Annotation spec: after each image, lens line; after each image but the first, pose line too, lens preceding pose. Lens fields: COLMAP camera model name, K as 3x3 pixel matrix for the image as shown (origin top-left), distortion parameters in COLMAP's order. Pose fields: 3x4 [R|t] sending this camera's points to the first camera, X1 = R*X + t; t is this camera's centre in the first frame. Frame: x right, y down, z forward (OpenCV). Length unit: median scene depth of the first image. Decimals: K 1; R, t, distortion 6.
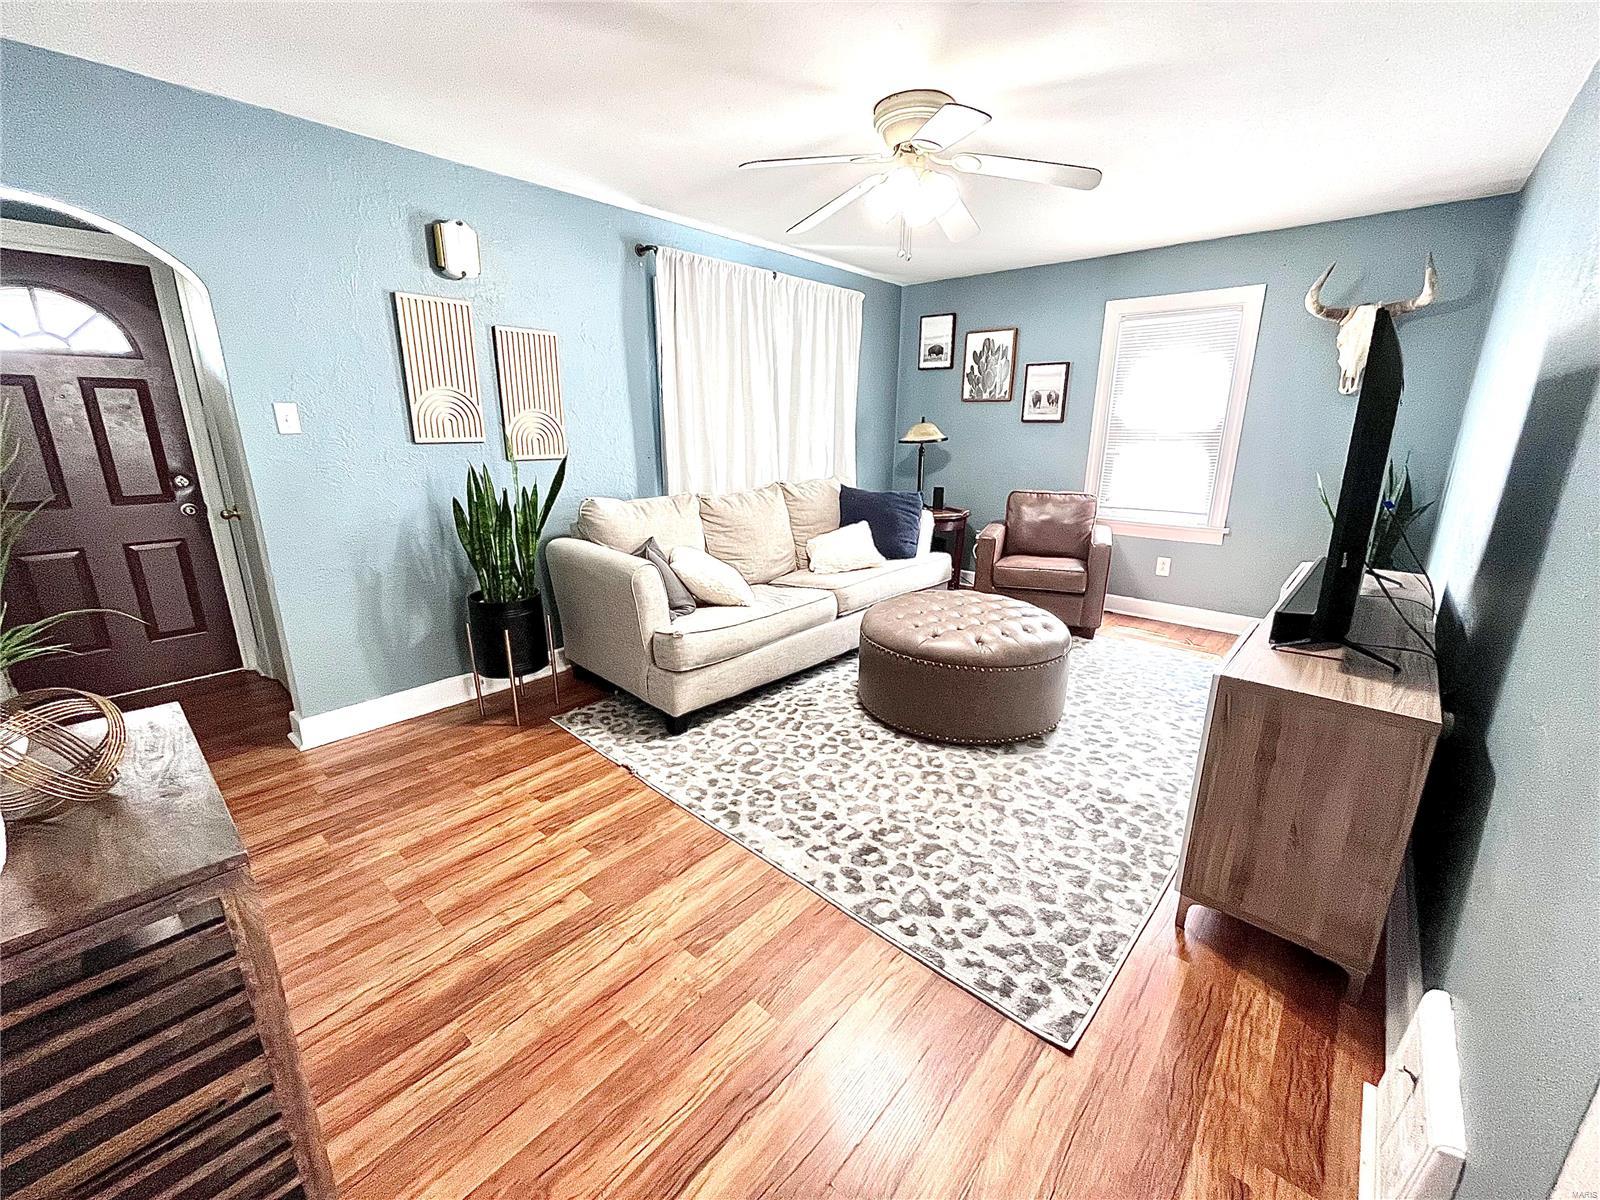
lens RADIAL K [[645.6, 0, 800.0], [0, 645.6, 600.0], [0, 0, 1]] dist [-0.002846, 0.000199]
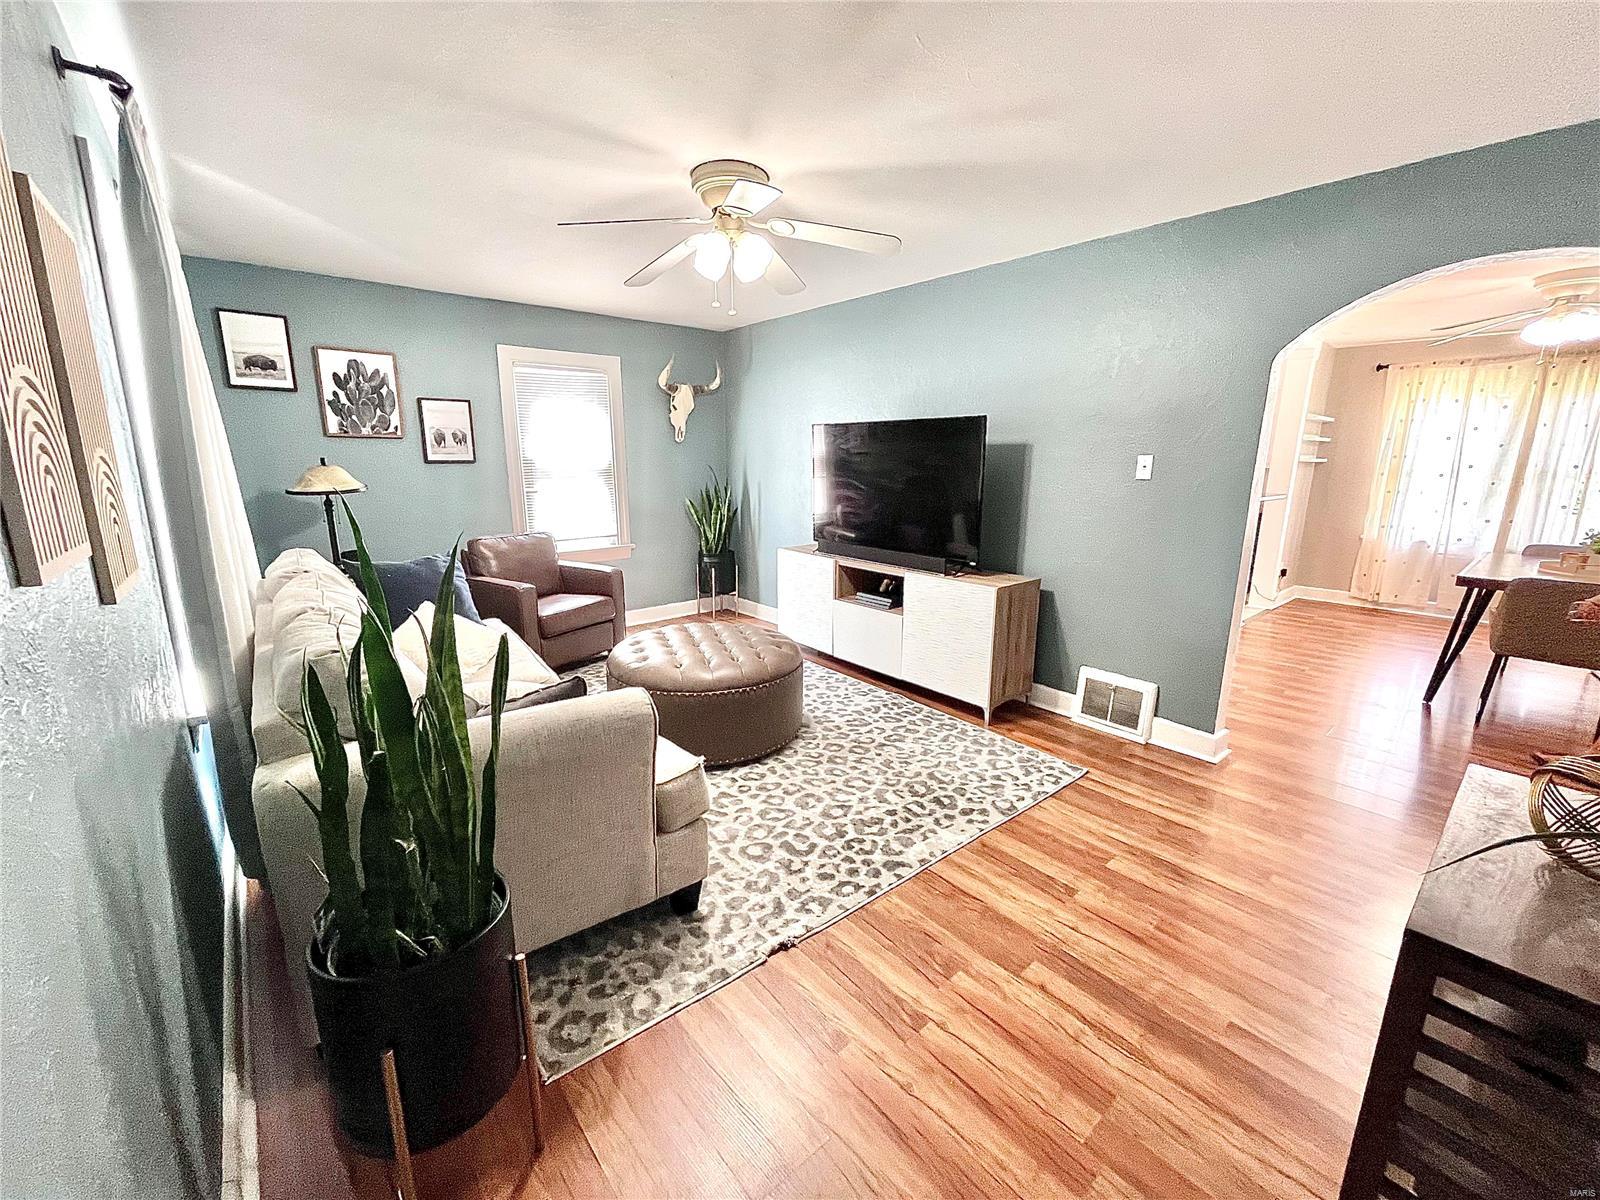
lens RADIAL K [[645.6, 0, 800.0], [0, 645.6, 600.0], [0, 0, 1]] dist [-0.002846, 0.000199]
pose [[0.146860, -0.217837, 0.964873, -0.896454], [0.265476, 0.948342, 0.173697, -0.232182], [-0.952867, 0.230641, 0.197104, 0.769844]]
